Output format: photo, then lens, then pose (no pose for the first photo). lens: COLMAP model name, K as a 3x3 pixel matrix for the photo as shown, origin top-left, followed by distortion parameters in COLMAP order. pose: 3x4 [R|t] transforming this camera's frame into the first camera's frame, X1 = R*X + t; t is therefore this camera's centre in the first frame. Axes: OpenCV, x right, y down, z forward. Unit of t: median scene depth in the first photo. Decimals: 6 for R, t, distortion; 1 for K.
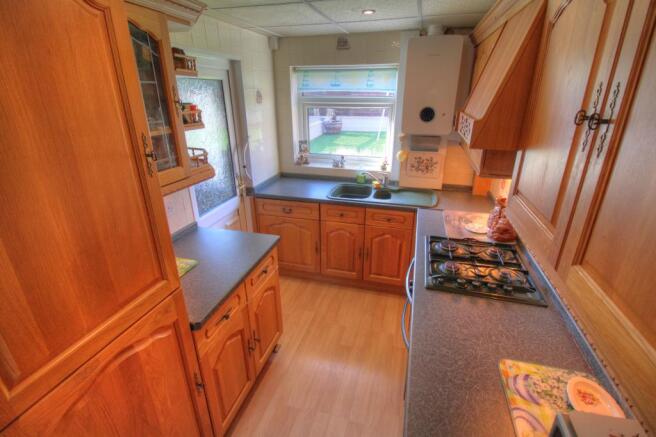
lens RADIAL K [[318.4, 0, 328.0], [0, 318.4, 218.5], [0, 0, 1]] dist [-0.002817, -0.000808]
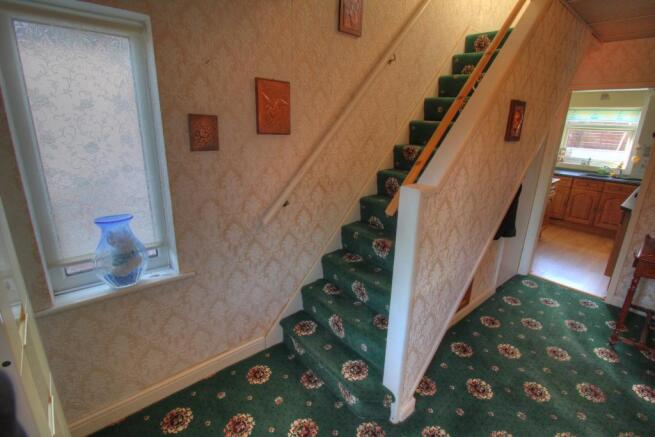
lens RADIAL K [[317.9, 0, 327.5], [0, 317.9, 218.5], [0, 0, 1]] dist [-0.002817, -0.000808]
pose [[0.846459, 0.174166, -0.503164, -0.252160], [-0.221469, 0.974530, -0.035245, 0.531943], [0.484210, 0.141269, 0.863472, -1.200456]]
